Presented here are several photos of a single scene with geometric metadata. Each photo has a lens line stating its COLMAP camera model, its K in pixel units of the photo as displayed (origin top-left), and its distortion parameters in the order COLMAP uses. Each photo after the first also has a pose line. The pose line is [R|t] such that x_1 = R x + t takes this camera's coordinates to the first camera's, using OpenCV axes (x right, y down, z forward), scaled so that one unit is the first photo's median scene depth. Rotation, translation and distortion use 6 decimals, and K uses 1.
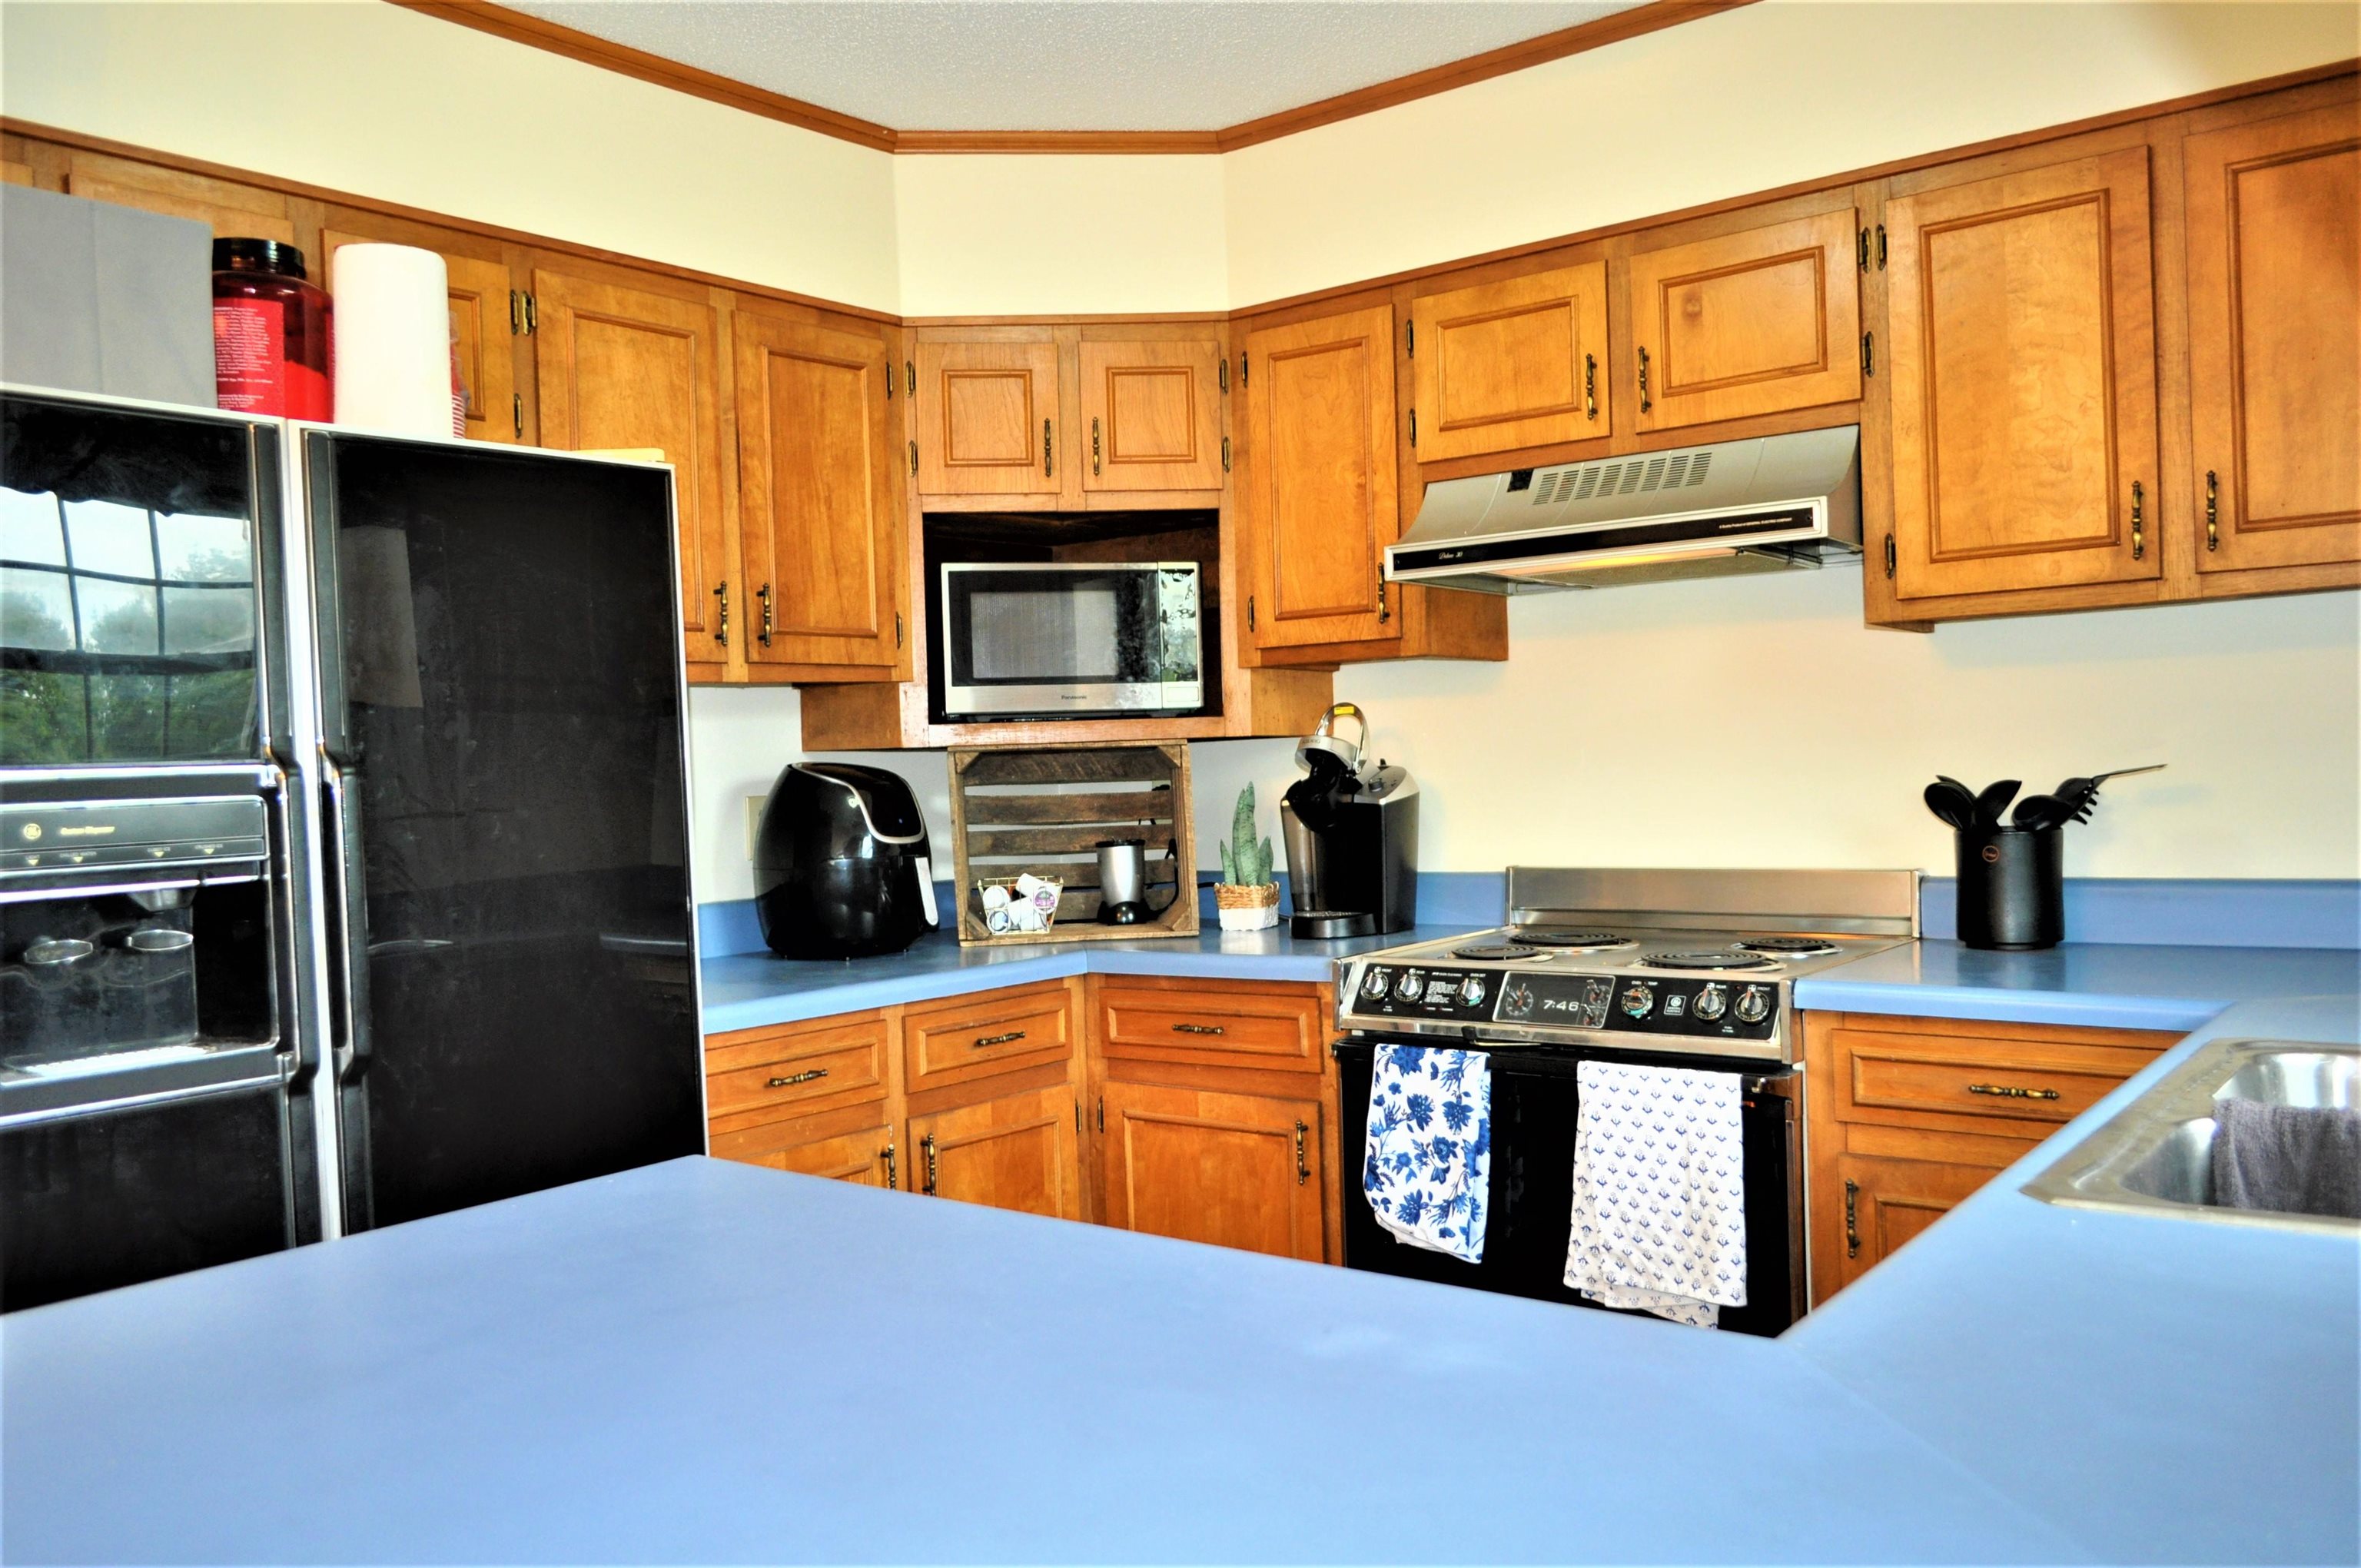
lens RADIAL K [[1838.3, 0, 1180.5], [0, 1838.3, 784.0], [0, 0, 1]] dist [-0.012289, 0.003160]
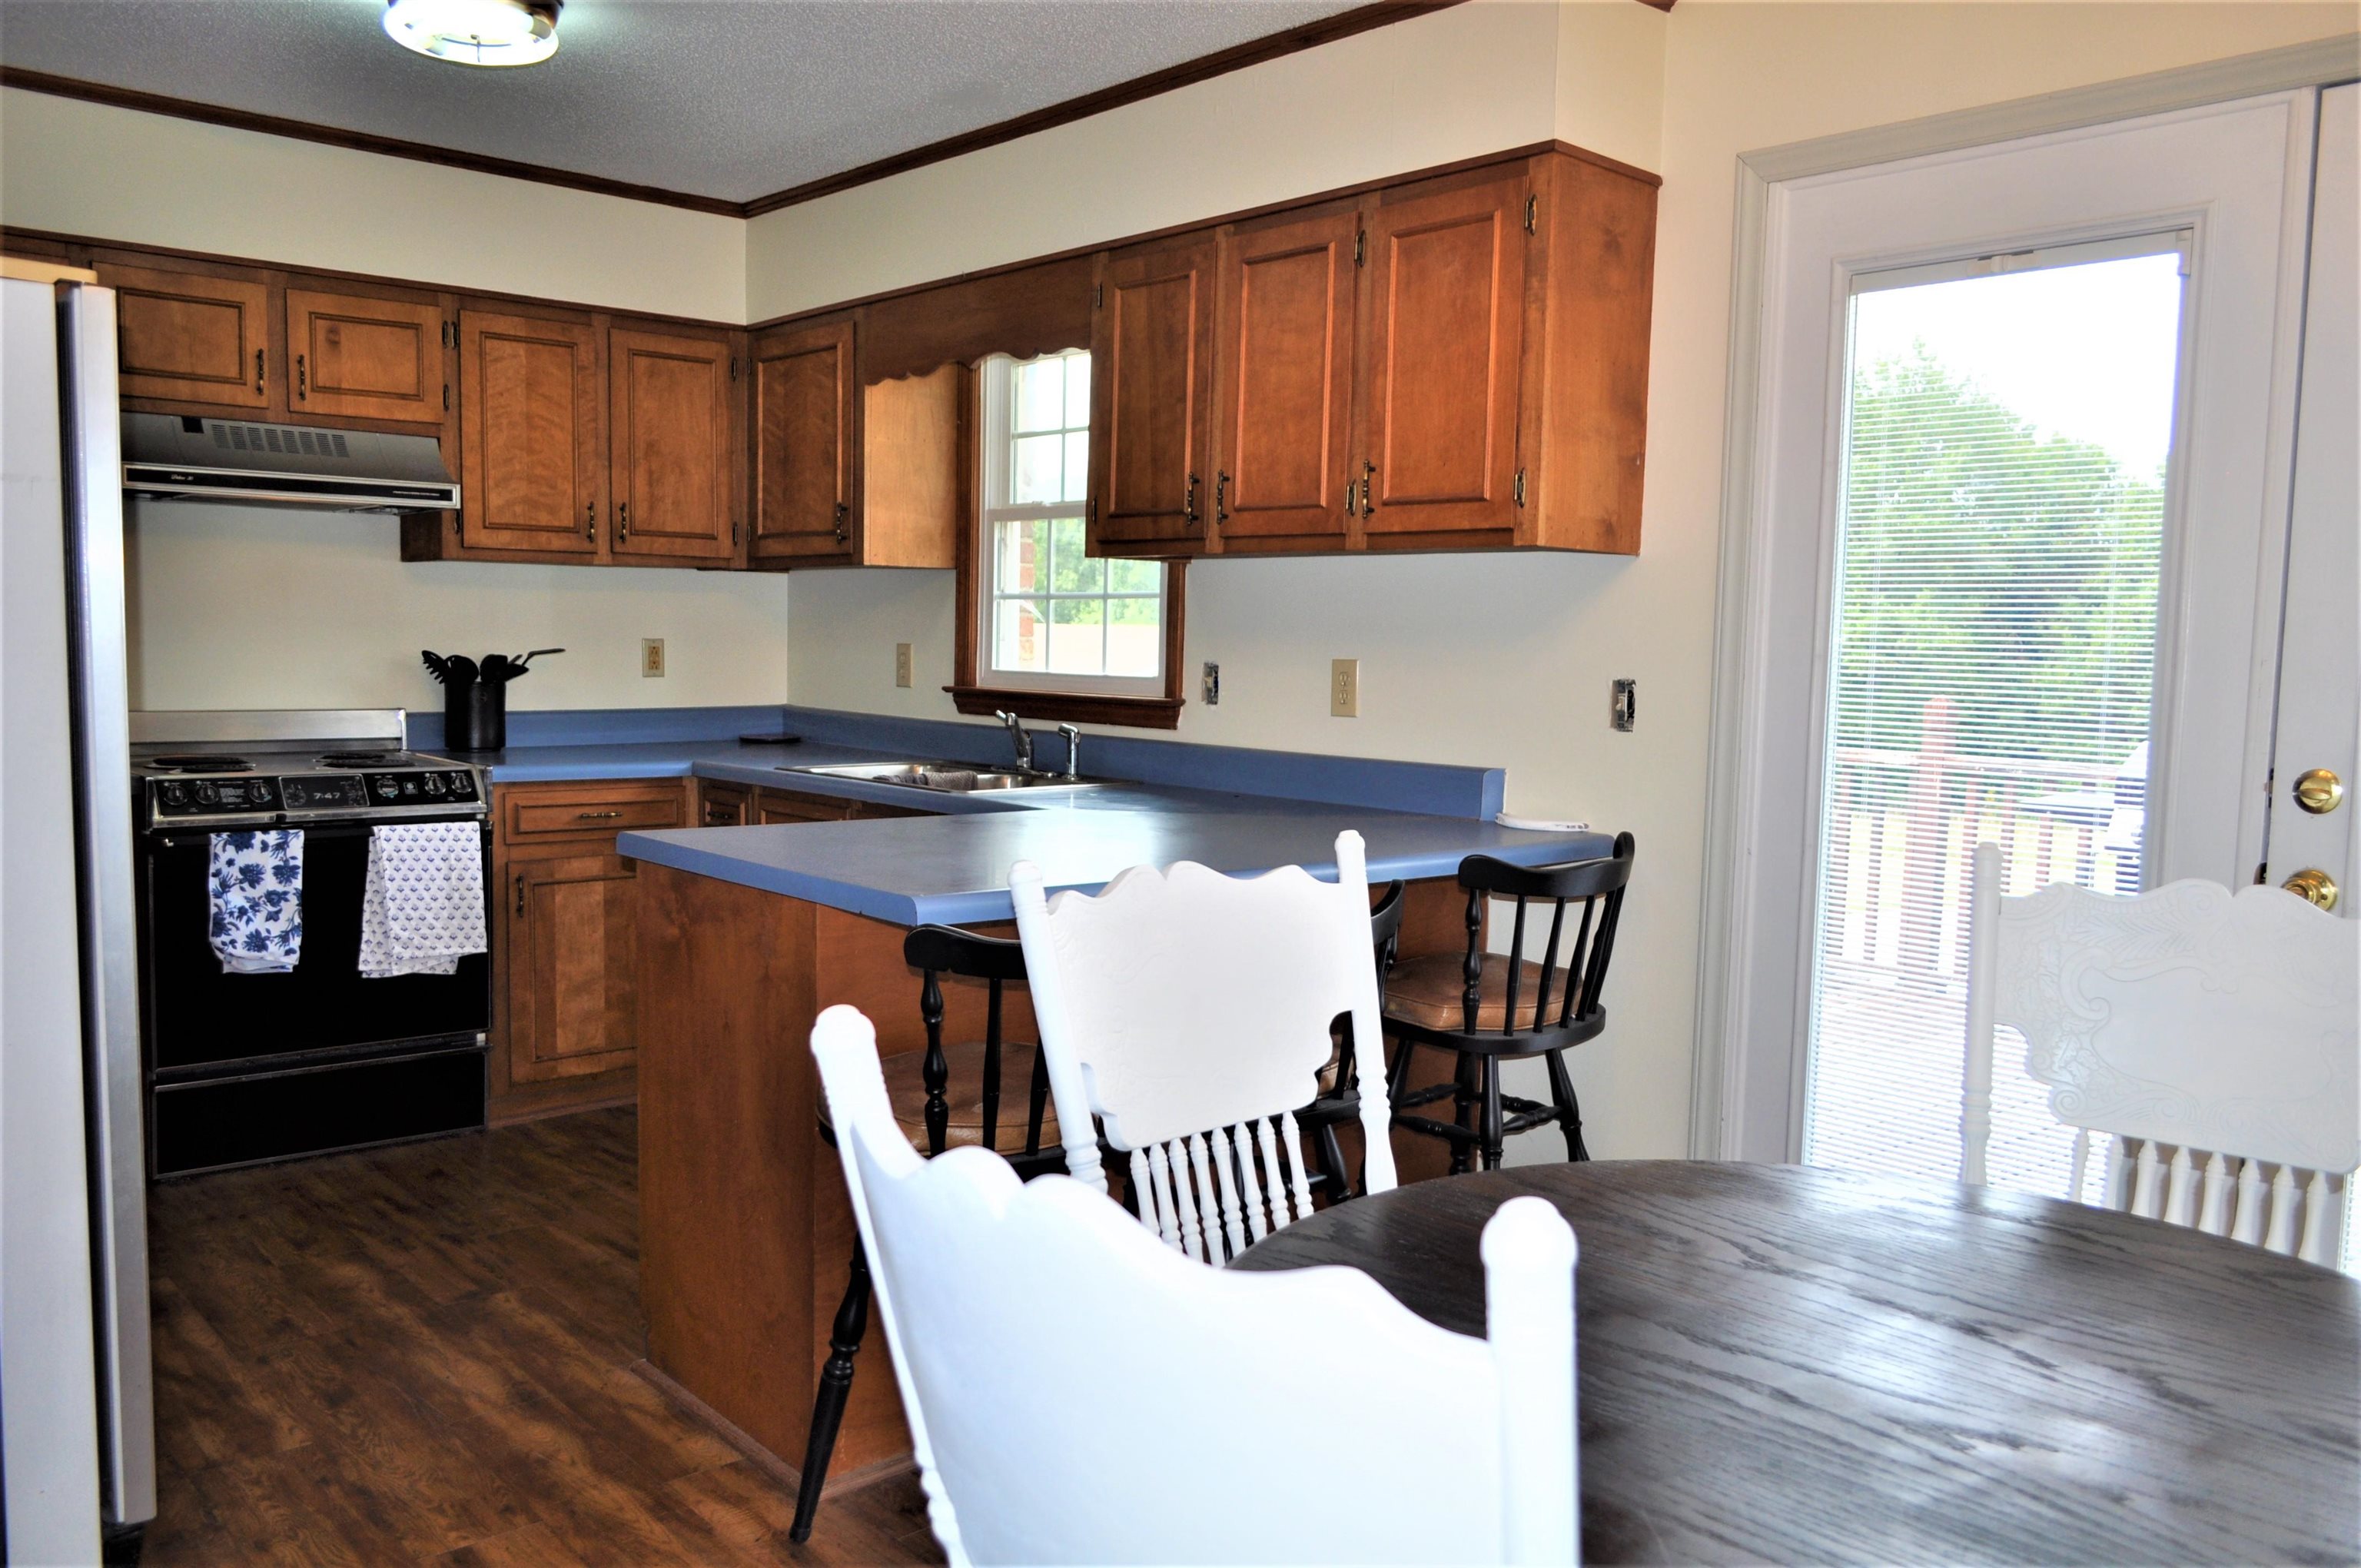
lens RADIAL K [[1838.3, 0, 1180.5], [0, 1838.3, 784.0], [0, 0, 1]] dist [-0.012289, 0.003160]
pose [[0.183038, -0.043158, 0.982158, -1.136397], [-0.018004, 0.998721, 0.047241, 0.025898], [-0.982941, -0.026330, 0.182027, 0.027926]]
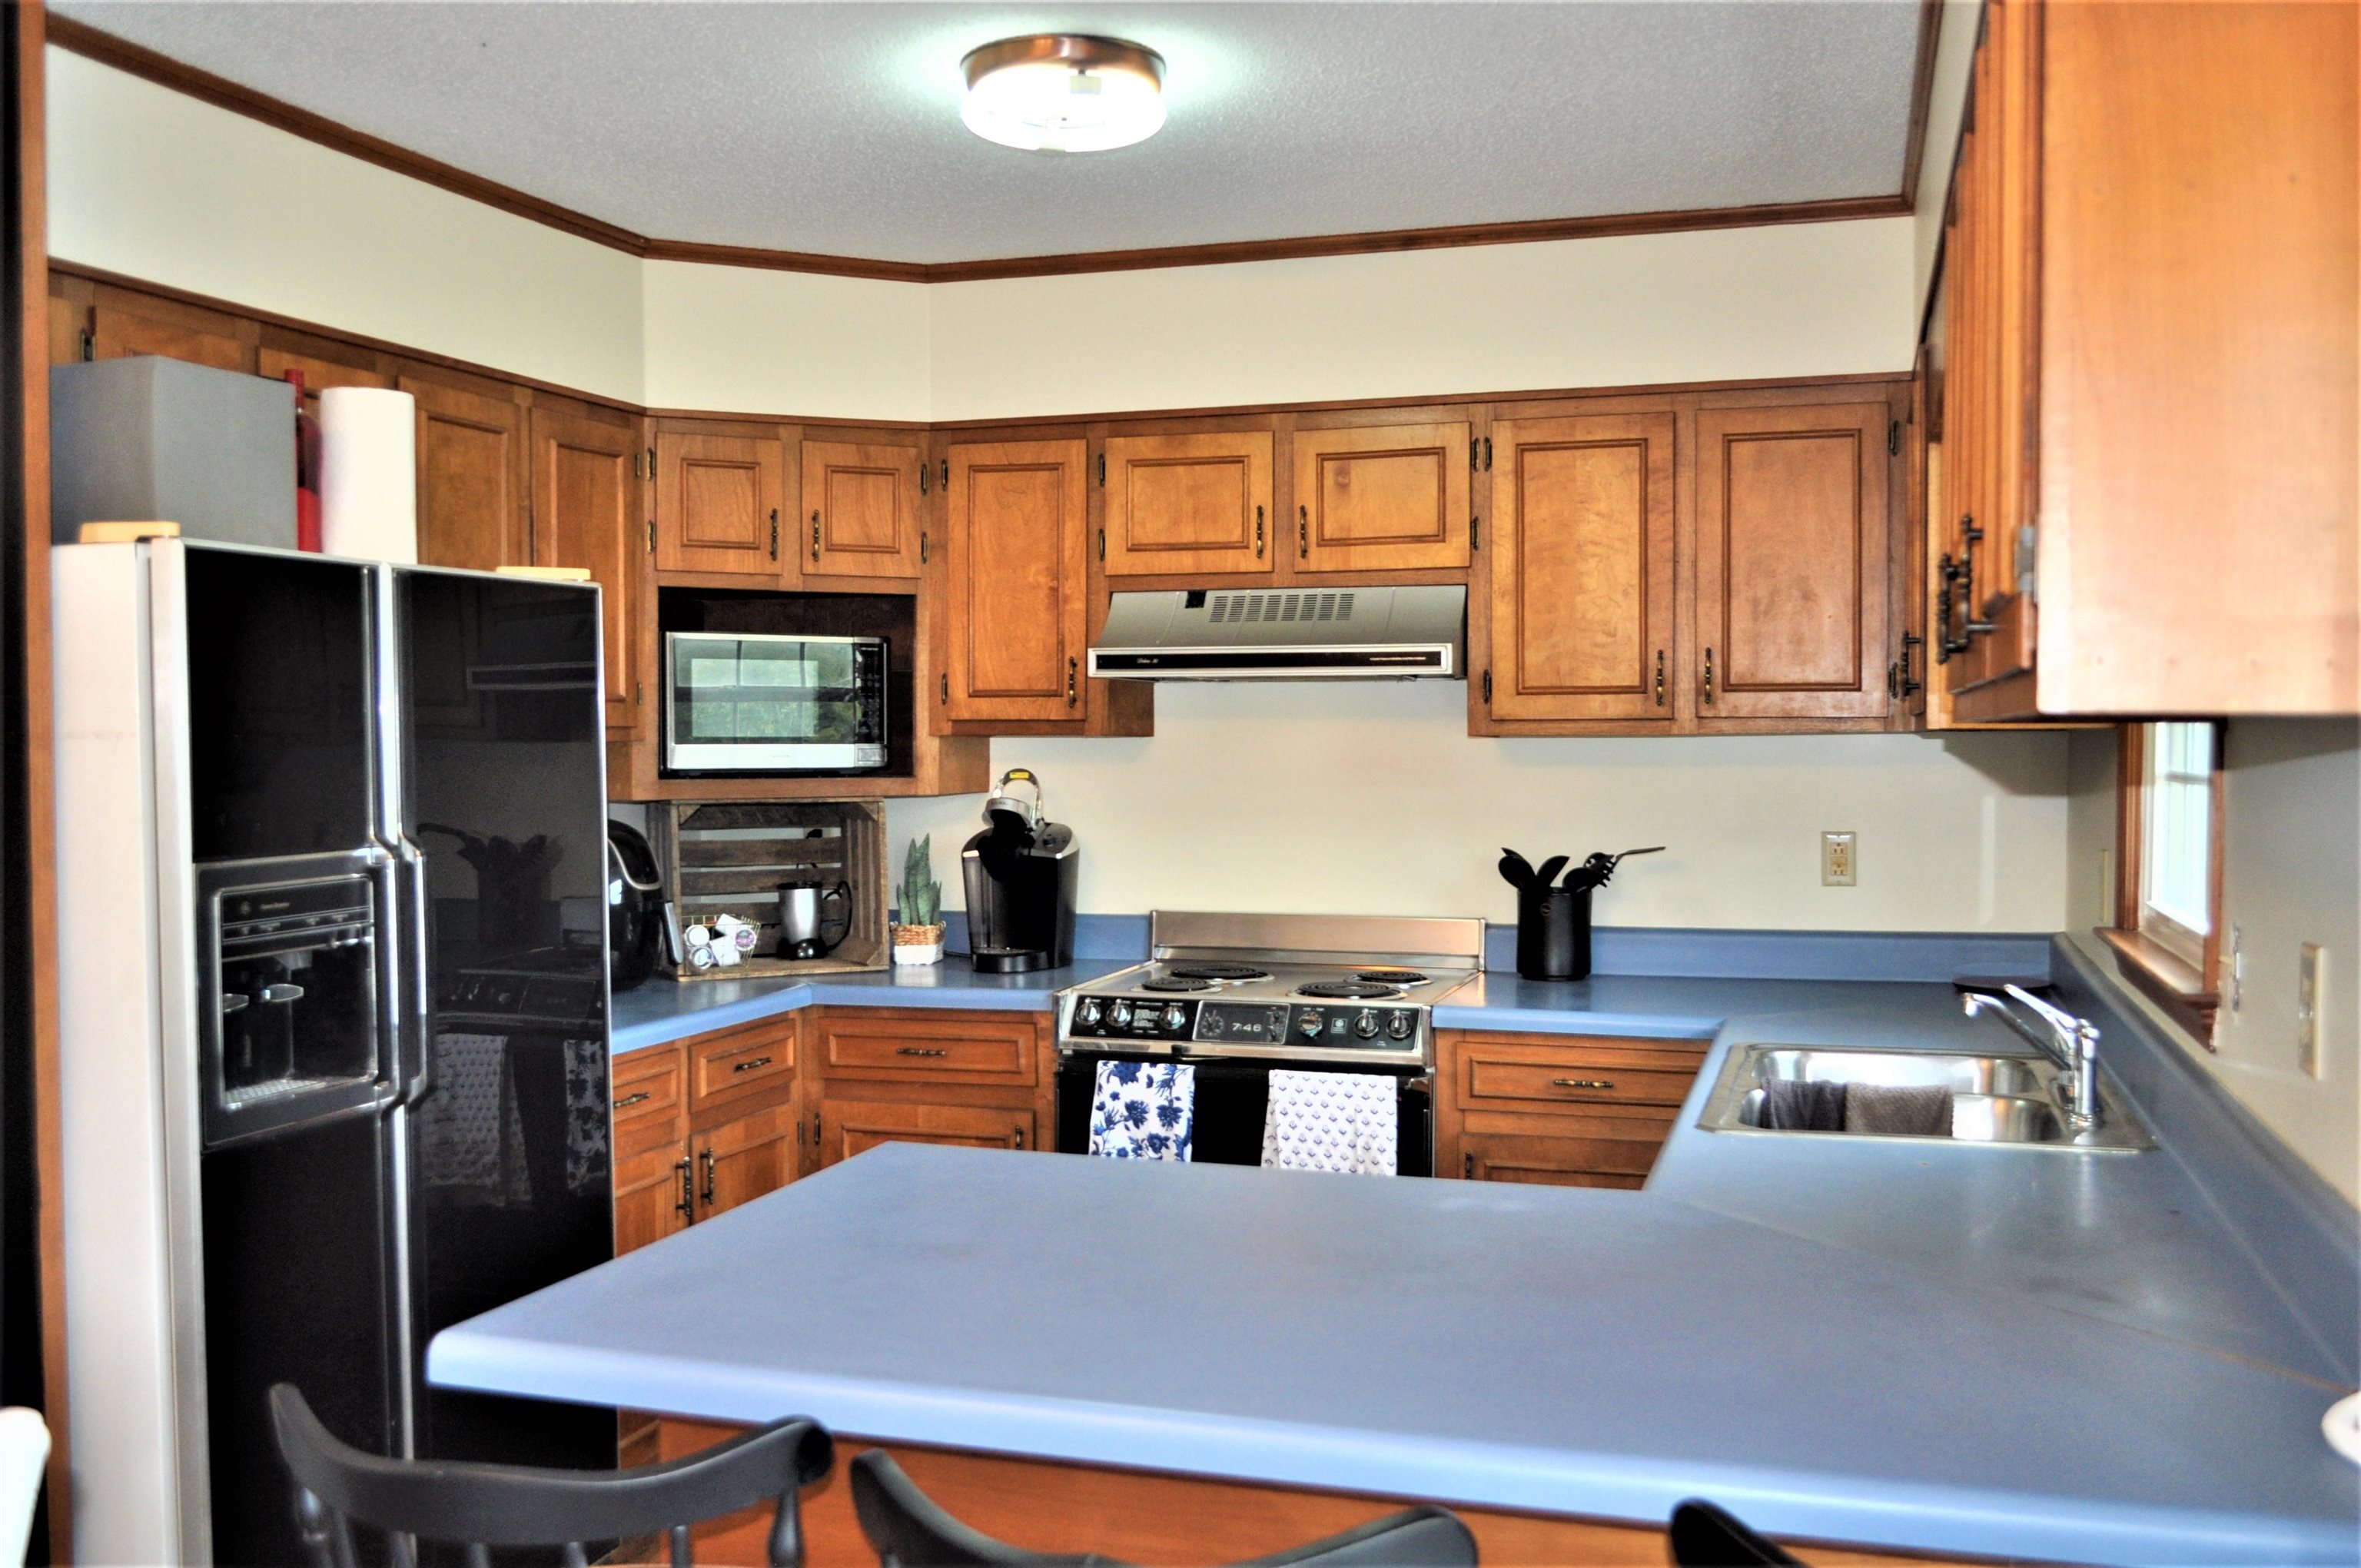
lens RADIAL K [[2135.5, 0, 1180.5], [0, 2135.5, 784.0], [0, 0, 1]] dist [-0.020689, -0.002749]
pose [[0.937257, 0.023231, 0.347865, -0.350828], [-0.026180, 0.999650, 0.003779, -0.052236], [-0.347655, -0.012649, 0.937537, -0.368190]]
